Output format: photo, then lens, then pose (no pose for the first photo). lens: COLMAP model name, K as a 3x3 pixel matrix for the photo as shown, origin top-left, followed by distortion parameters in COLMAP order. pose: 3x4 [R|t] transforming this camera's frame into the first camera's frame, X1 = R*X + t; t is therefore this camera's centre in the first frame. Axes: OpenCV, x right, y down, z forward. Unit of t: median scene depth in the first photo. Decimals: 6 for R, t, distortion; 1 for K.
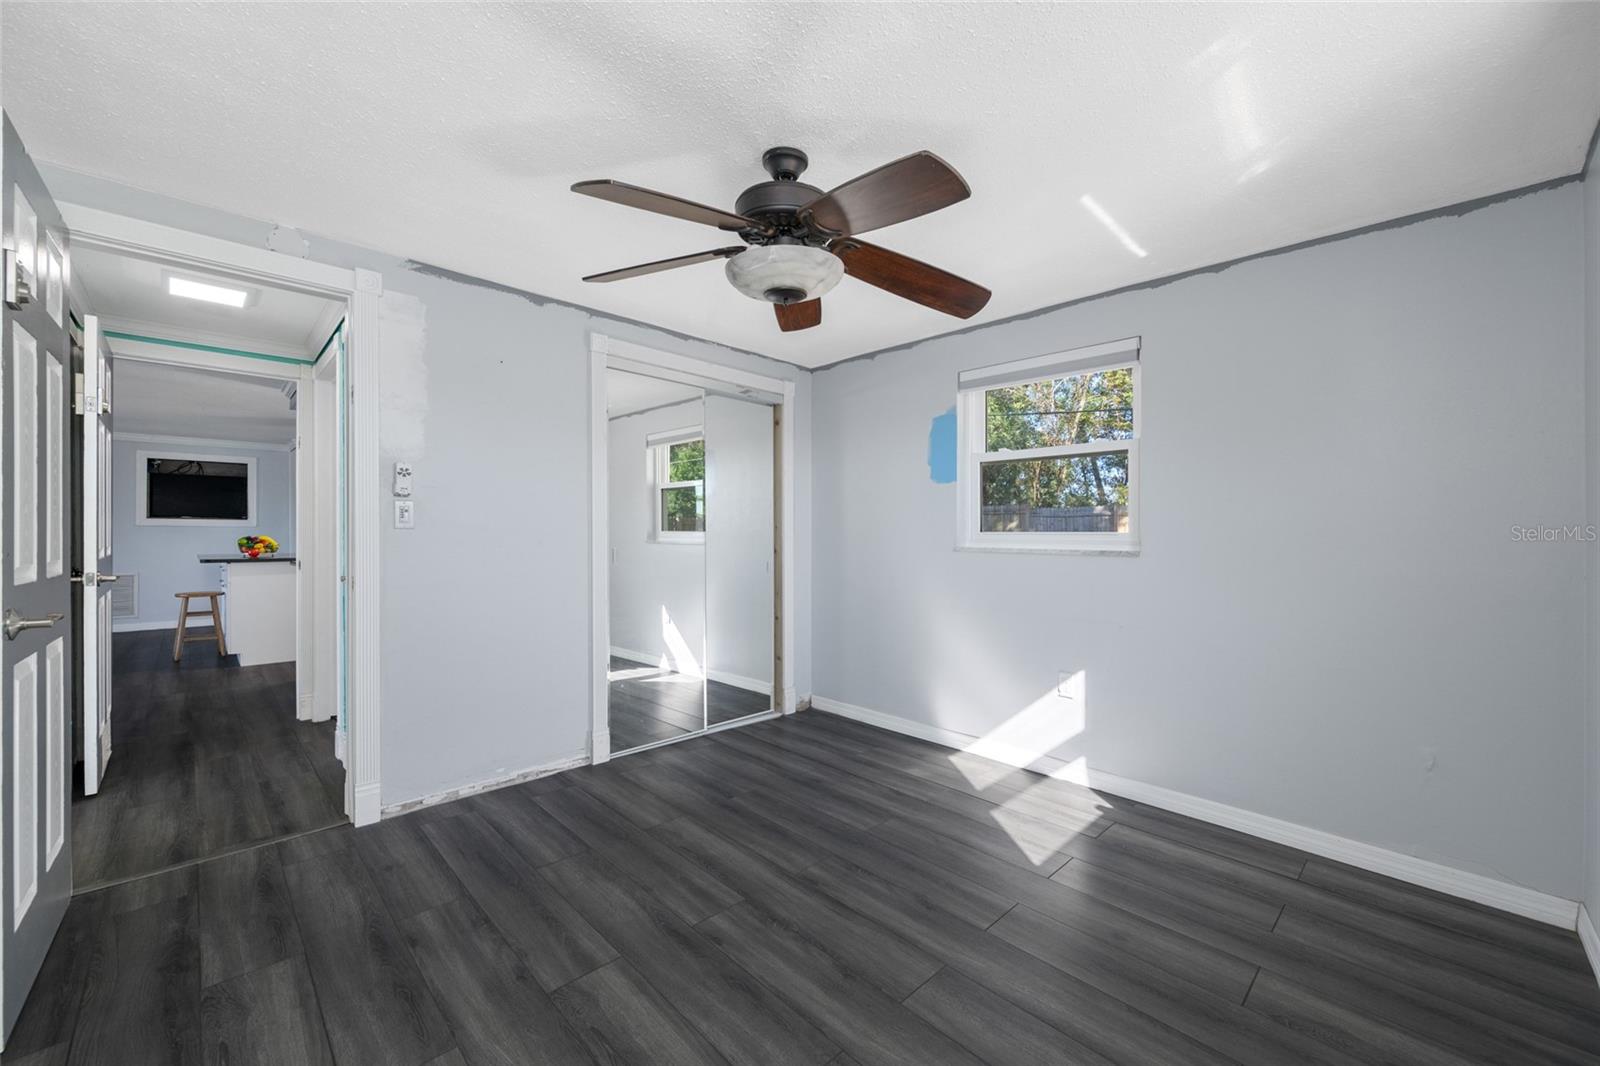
lens RADIAL K [[631.8, 0, 792.8], [0, 631.8, 532.0], [0, 0, 1]] dist [-0.000090, 0.000624]
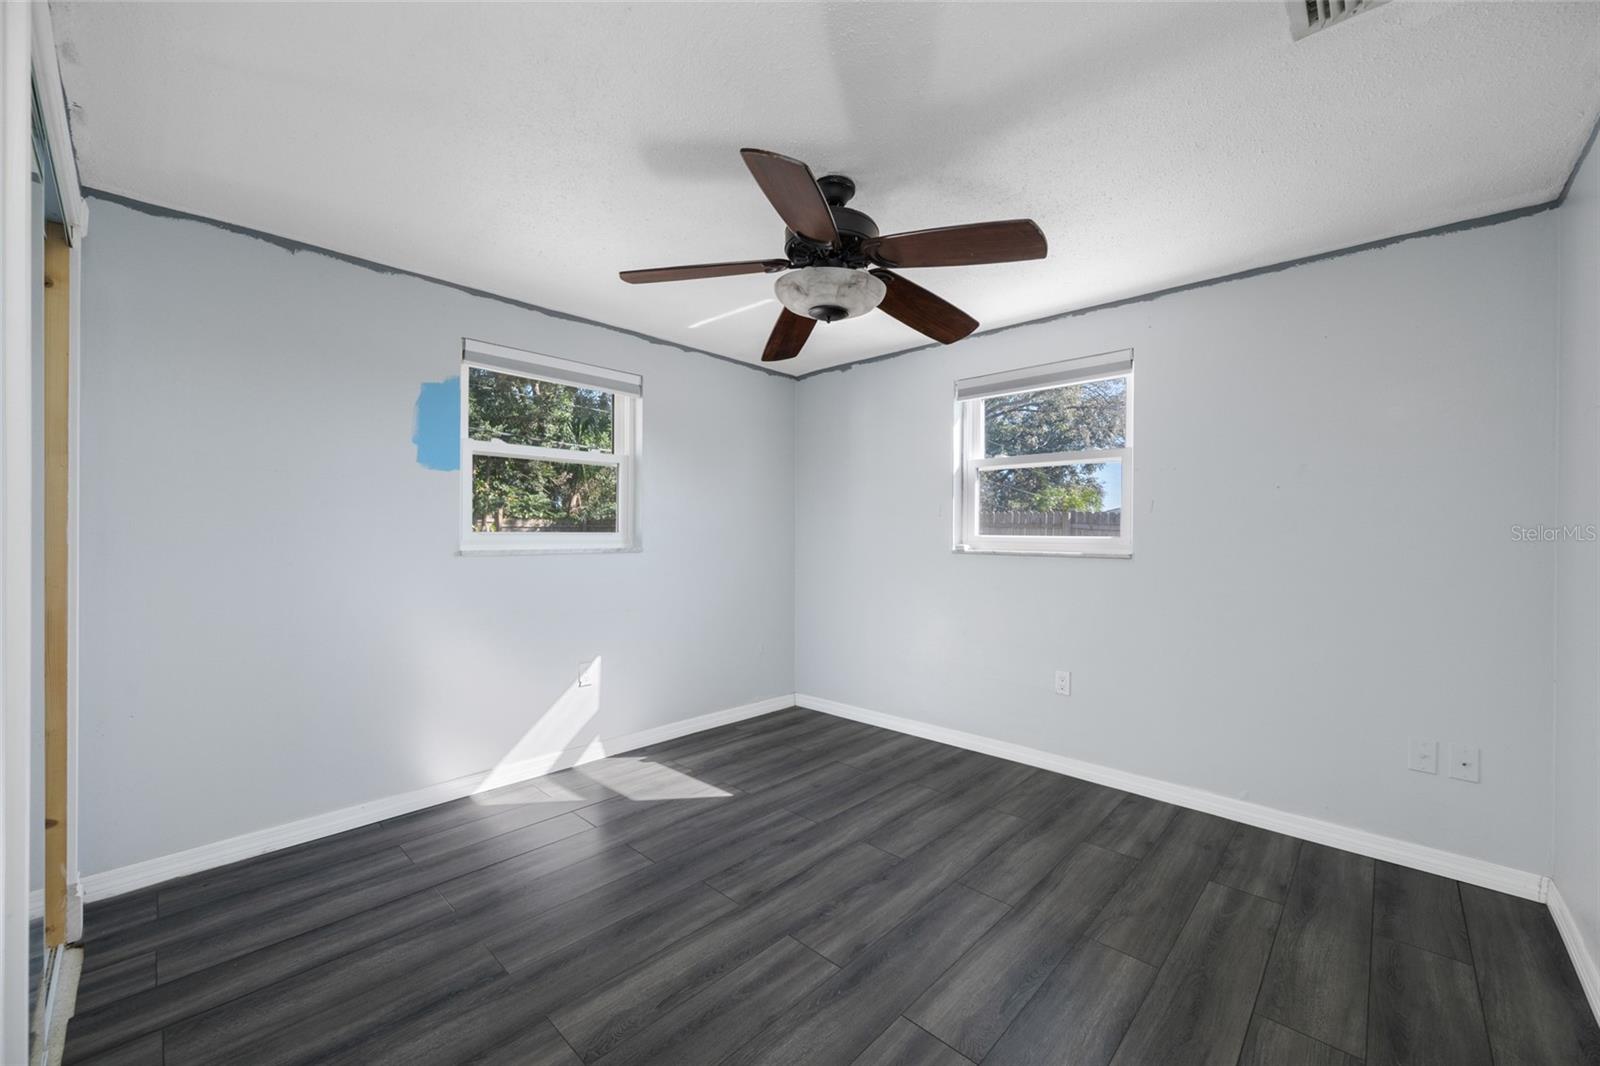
lens RADIAL K [[631.8, 0, 809.6], [0, 631.8, 531.6], [0, 0, 1]] dist [-0.000090, 0.000624]
pose [[-0.056785, -0.008649, 0.998349, -0.823450], [-0.005184, 0.999952, 0.008368, -0.015875], [-0.998373, -0.004700, -0.056827, 0.845106]]
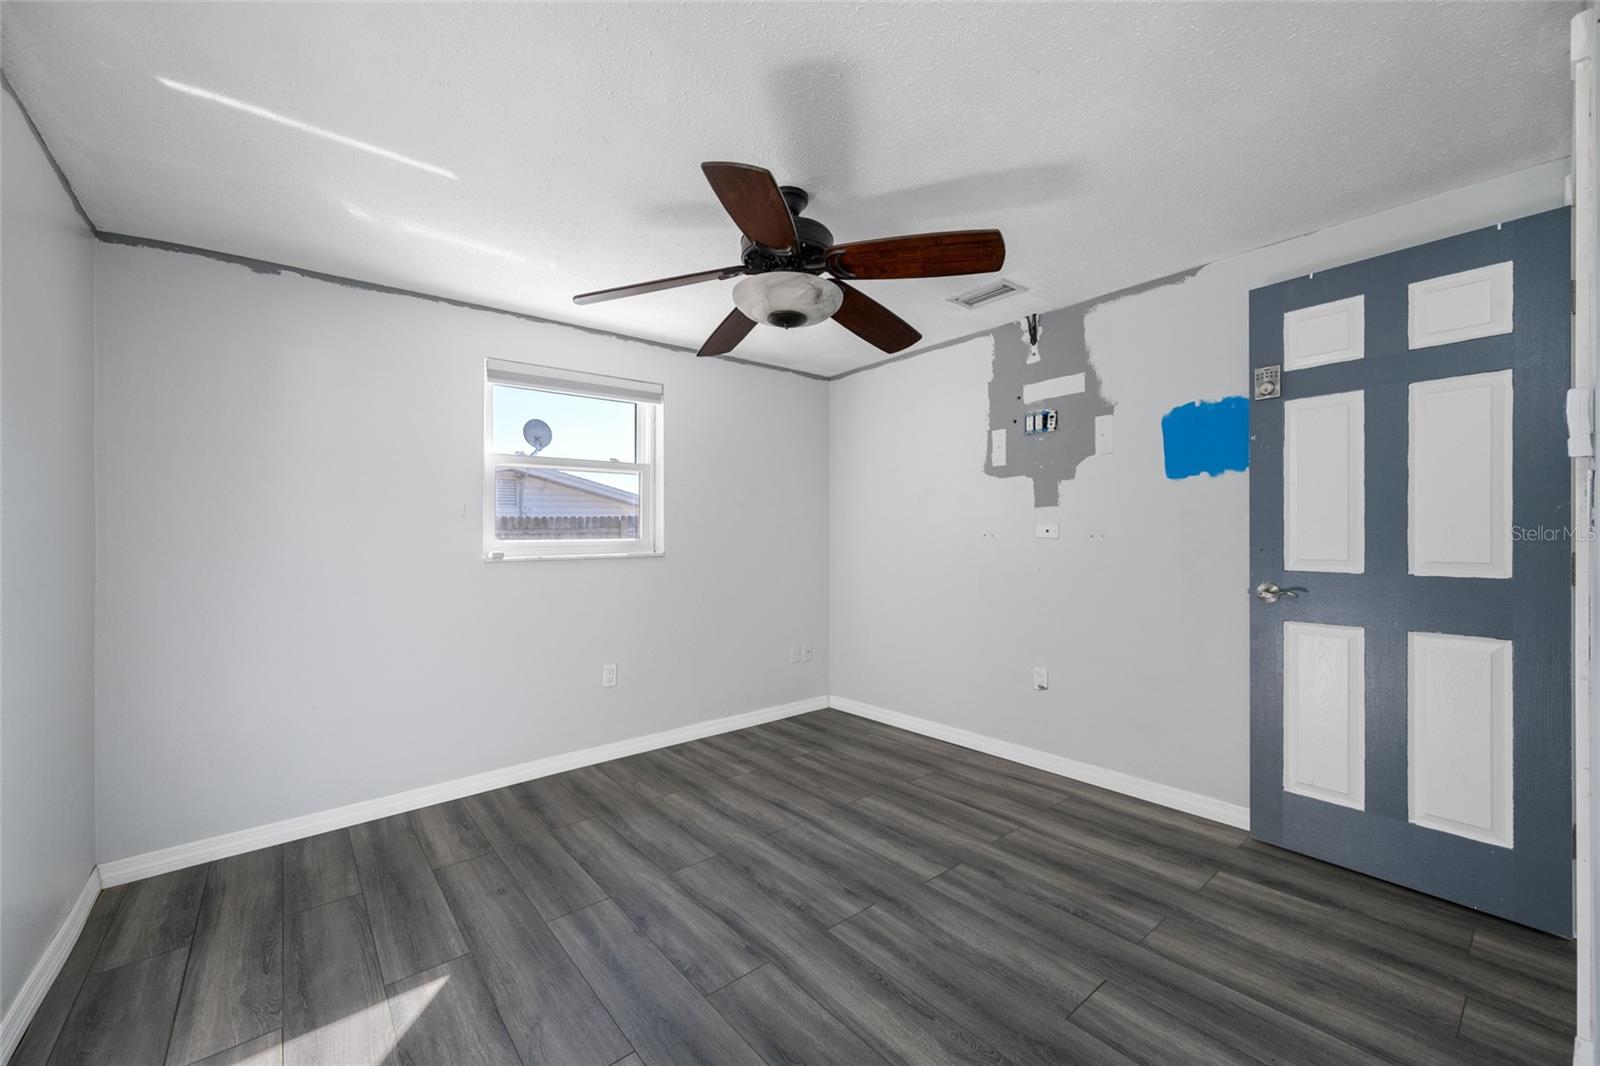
lens RADIAL K [[631.8, 0, 798.1], [0, 631.8, 532.2], [0, 0, 1]] dist [-0.000090, 0.000624]
pose [[-0.997349, 0.004619, 0.072620, -0.084394], [0.004407, 0.999986, -0.003081, -0.006024], [-0.072633, -0.002753, -0.997355, 1.602093]]
